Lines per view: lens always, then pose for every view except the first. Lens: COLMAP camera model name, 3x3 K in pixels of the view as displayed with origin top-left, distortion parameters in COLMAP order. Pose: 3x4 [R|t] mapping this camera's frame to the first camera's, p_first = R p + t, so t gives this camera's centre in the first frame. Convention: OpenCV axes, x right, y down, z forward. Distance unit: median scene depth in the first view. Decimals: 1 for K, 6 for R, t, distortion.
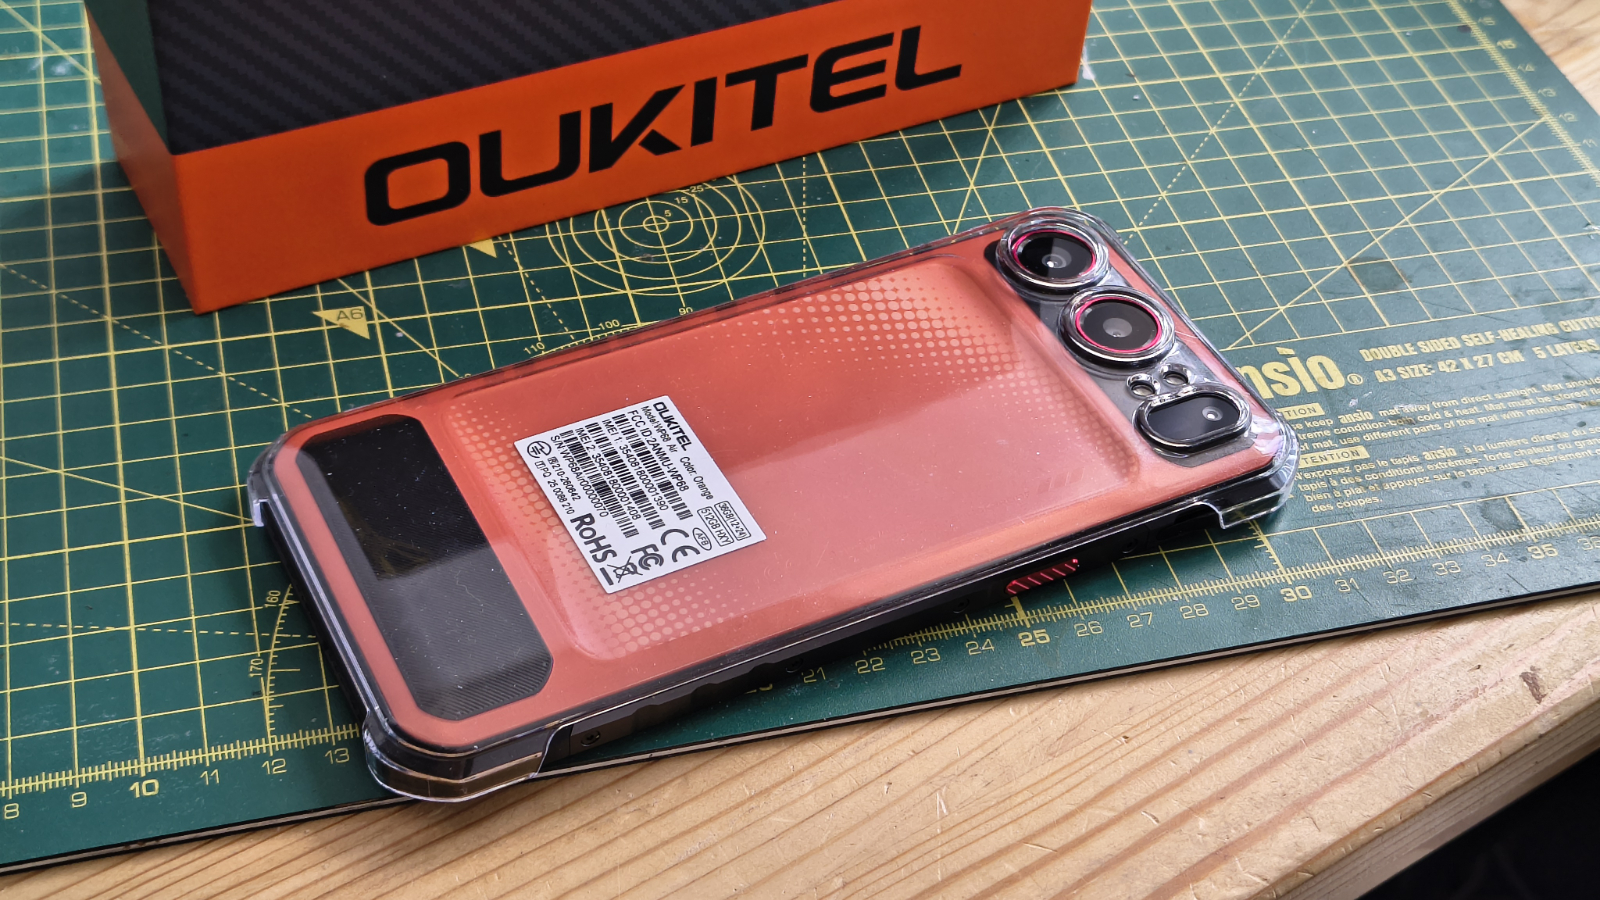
lens RADIAL K [[2259.0, 0, 800.0], [0, 2259.0, 450.0], [0, 0, 1]] dist [0.033892, -0.051231]
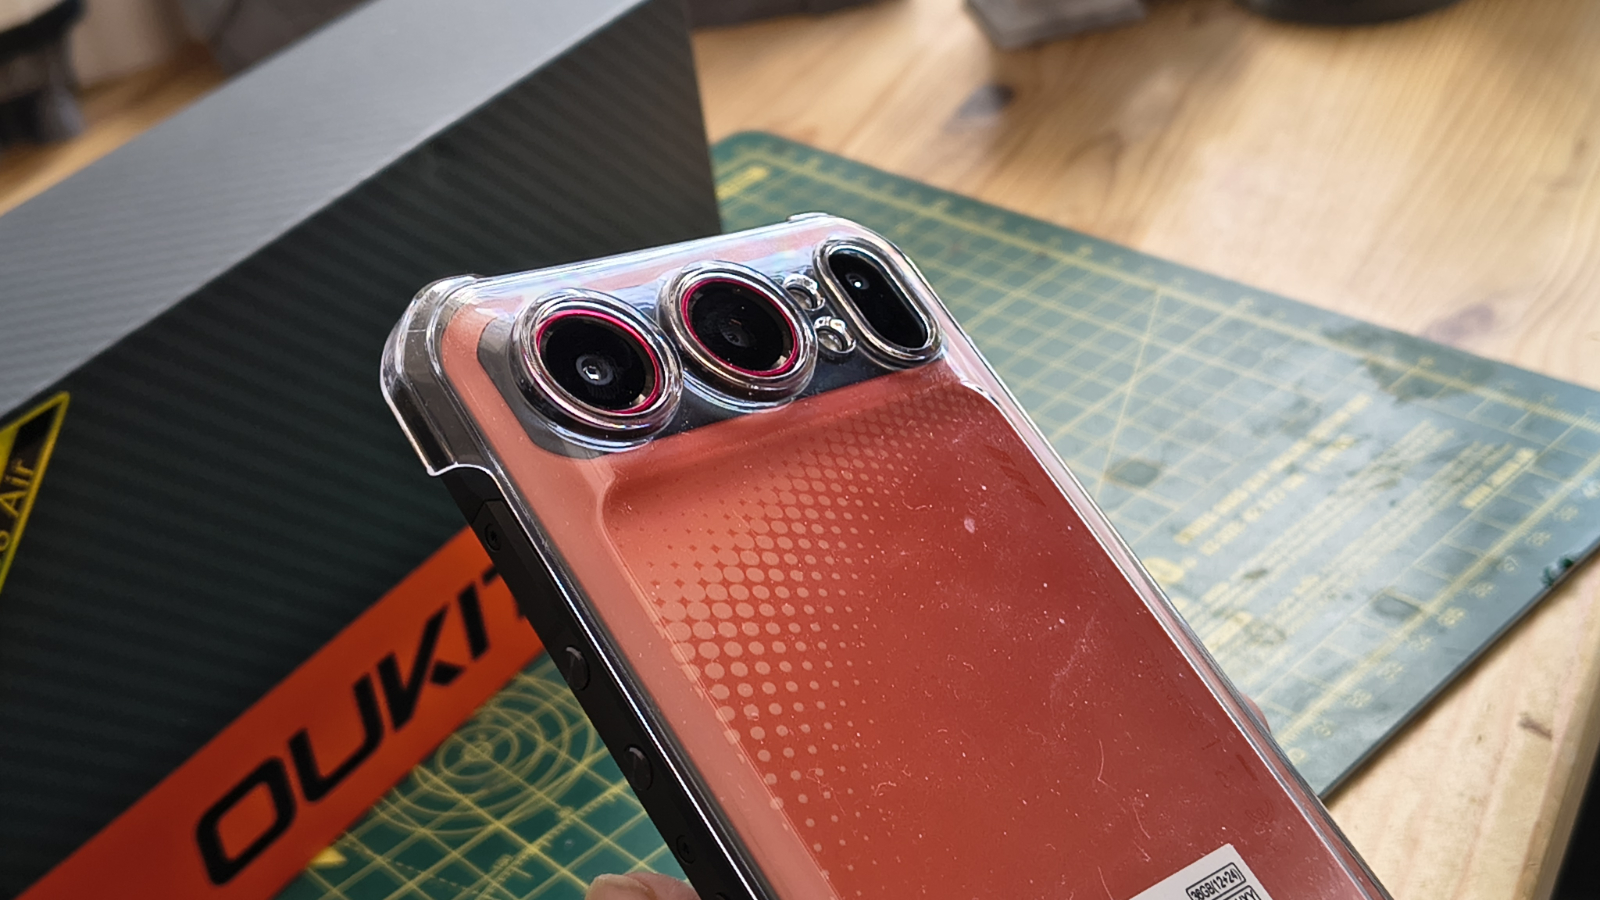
lens RADIAL K [[2259.0, 0, 800.0], [0, 2259.0, 450.0], [0, 0, 1]] dist [0.033892, -0.051231]
pose [[0.859794, -0.420183, 0.290173, -0.170884], [0.473317, 0.869032, -0.144061, -0.011659], [-0.191638, 0.261207, 0.946069, 0.064417]]
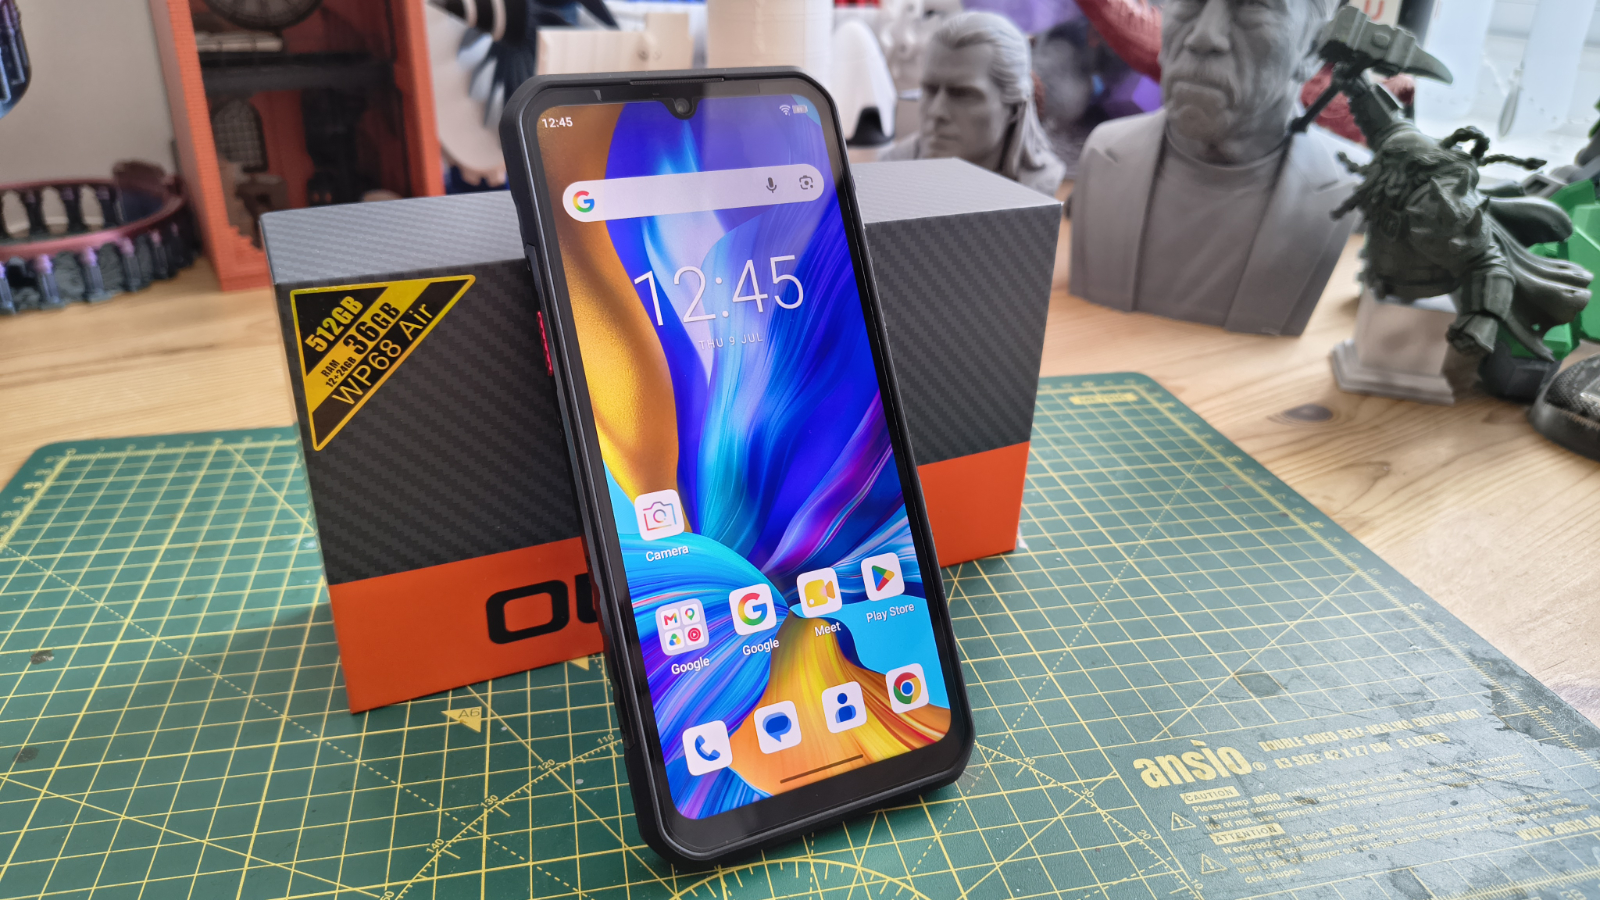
lens RADIAL K [[1141.9, 0, 788.8], [0, 1141.9, 431.2], [0, 0, 1]] dist [0.060370, -0.111562]
pose [[0.997996, -0.017166, -0.060910, 0.028073], [-0.002908, 0.949052, -0.315105, -0.005566], [0.063216, 0.314651, 0.947100, 0.317754]]
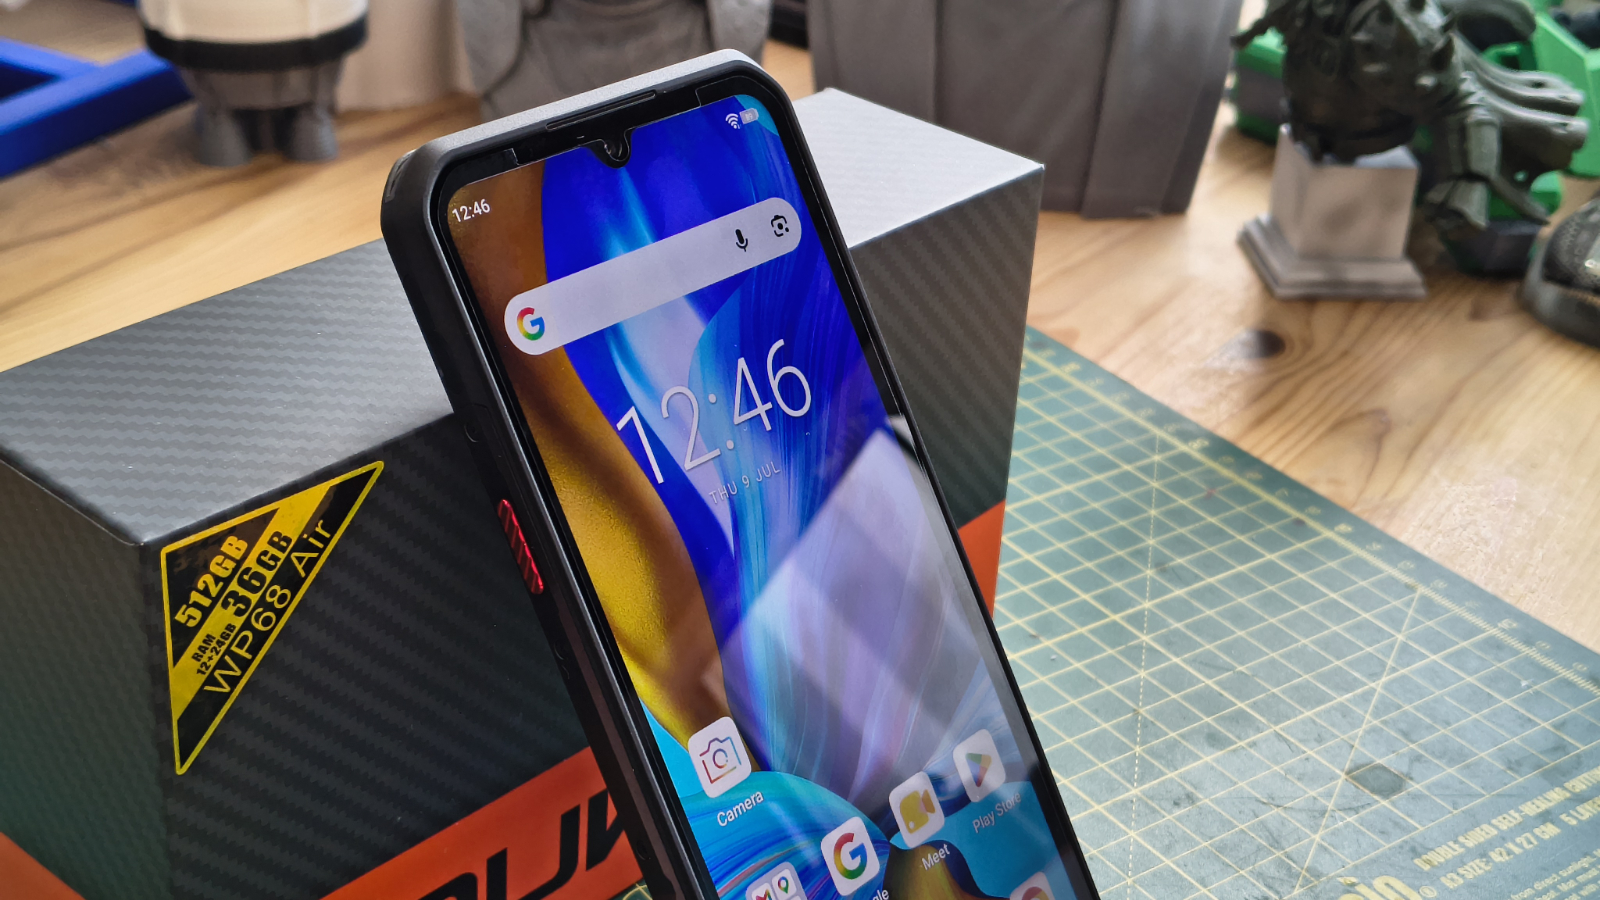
lens RADIAL K [[2259.0, 0, 800.0], [0, 2259.0, 450.0], [0, 0, 1]] dist [0.033892, -0.051231]
pose [[0.940285, -0.188232, 0.283606, -0.234435], [0.252079, 0.944961, -0.208578, -0.072902], [-0.228735, 0.267614, 0.935982, 0.111562]]
